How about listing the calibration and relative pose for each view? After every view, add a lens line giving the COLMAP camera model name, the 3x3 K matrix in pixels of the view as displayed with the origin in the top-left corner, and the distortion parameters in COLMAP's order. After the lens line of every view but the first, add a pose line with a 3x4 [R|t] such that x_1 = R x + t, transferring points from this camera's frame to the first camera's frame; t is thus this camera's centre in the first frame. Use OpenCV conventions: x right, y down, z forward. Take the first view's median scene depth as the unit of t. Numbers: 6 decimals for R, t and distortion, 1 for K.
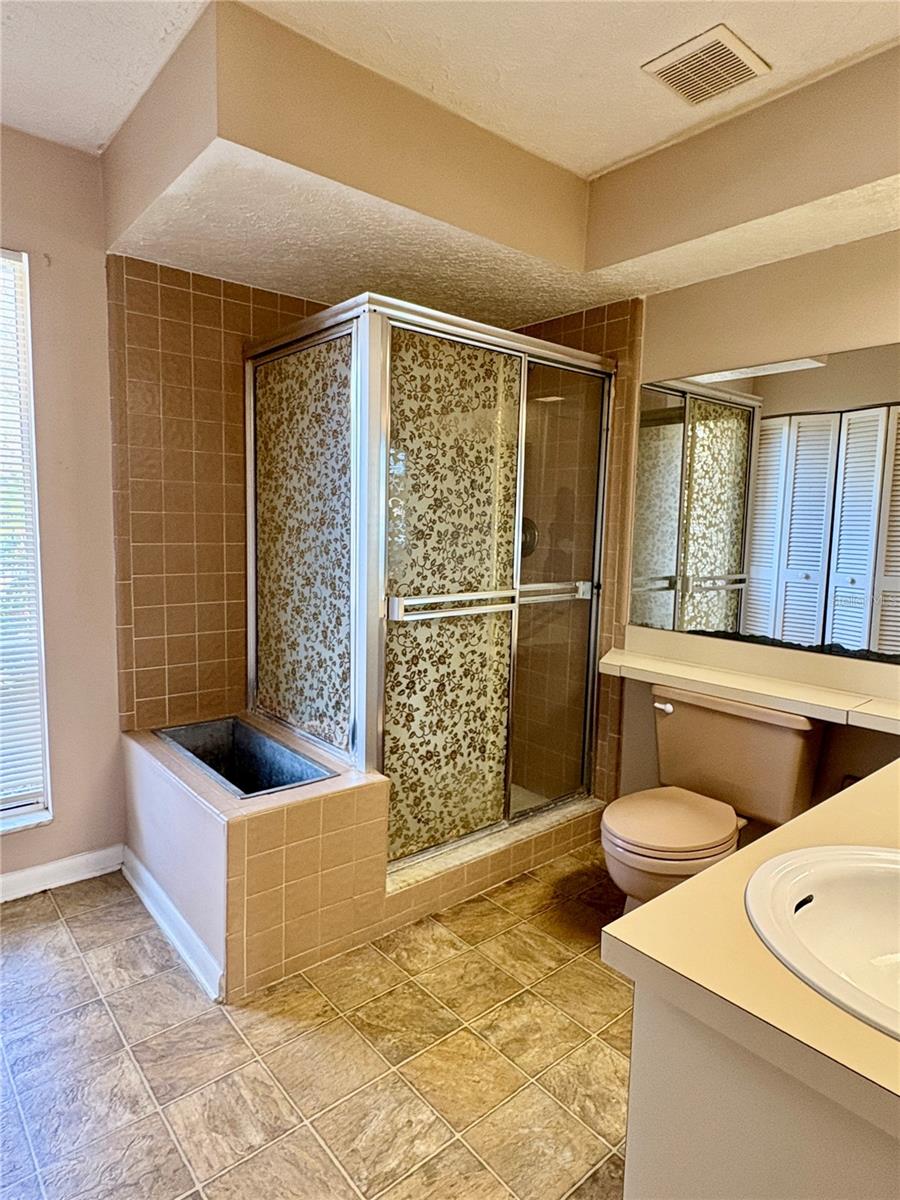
lens RADIAL K [[690.9, 0, 450.0], [0, 690.9, 600.0], [0, 0, 1]] dist [0.001304, 0.001364]
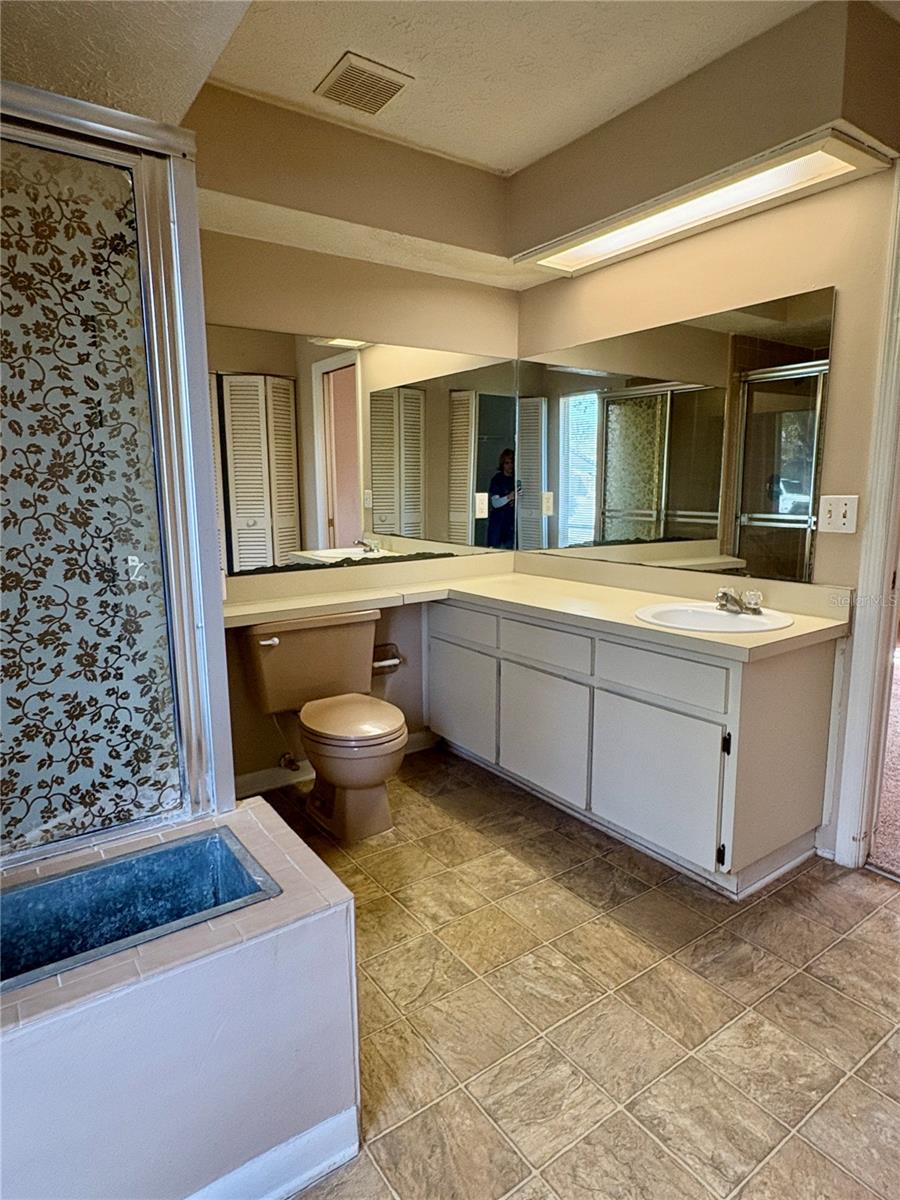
lens RADIAL K [[690.9, 0, 450.0], [0, 690.9, 600.0], [0, 0, 1]] dist [0.001304, 0.001364]
pose [[0.091749, -0.189590, 0.977567, -0.743519], [0.124040, 0.976238, 0.177690, -0.069909], [-0.988026, 0.104955, 0.113085, 0.621455]]
